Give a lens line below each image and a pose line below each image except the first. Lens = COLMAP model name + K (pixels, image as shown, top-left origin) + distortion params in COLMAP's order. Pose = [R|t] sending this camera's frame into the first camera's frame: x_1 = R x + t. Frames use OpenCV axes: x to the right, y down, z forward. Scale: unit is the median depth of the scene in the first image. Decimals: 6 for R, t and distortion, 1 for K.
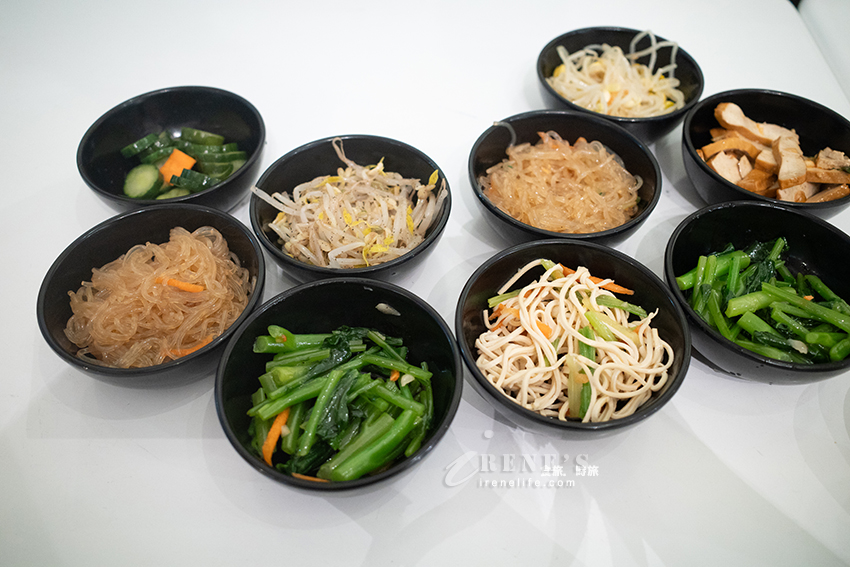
lens RADIAL K [[761.8, 0, 425.0], [0, 761.8, 283.5], [0, 0, 1]] dist [-0.031821, 0.085255]
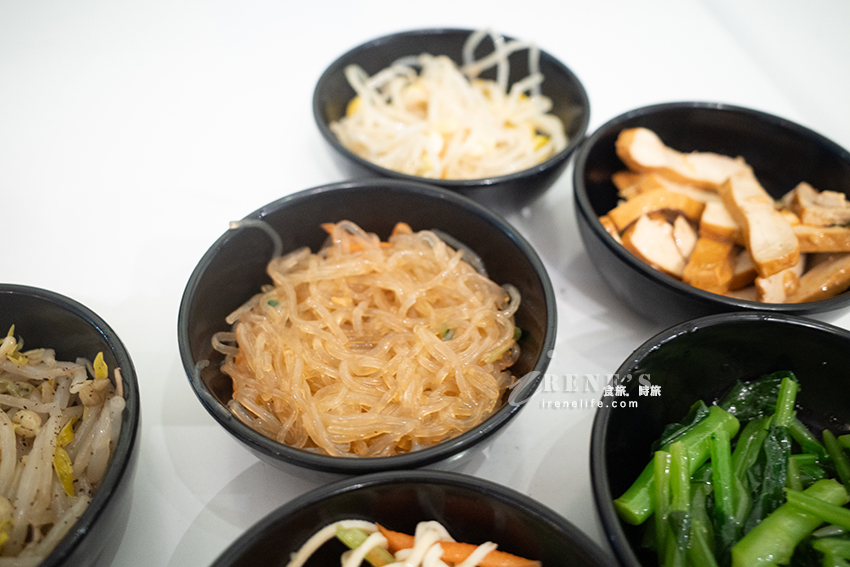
lens RADIAL K [[761.8, 0, 425.0], [0, 761.8, 283.5], [0, 0, 1]] dist [-0.031821, 0.085255]
pose [[0.978126, -0.150365, 0.143737, 0.145994], [0.154902, 0.987710, -0.020847, -0.144120], [-0.138836, 0.042656, 0.989396, 0.479617]]
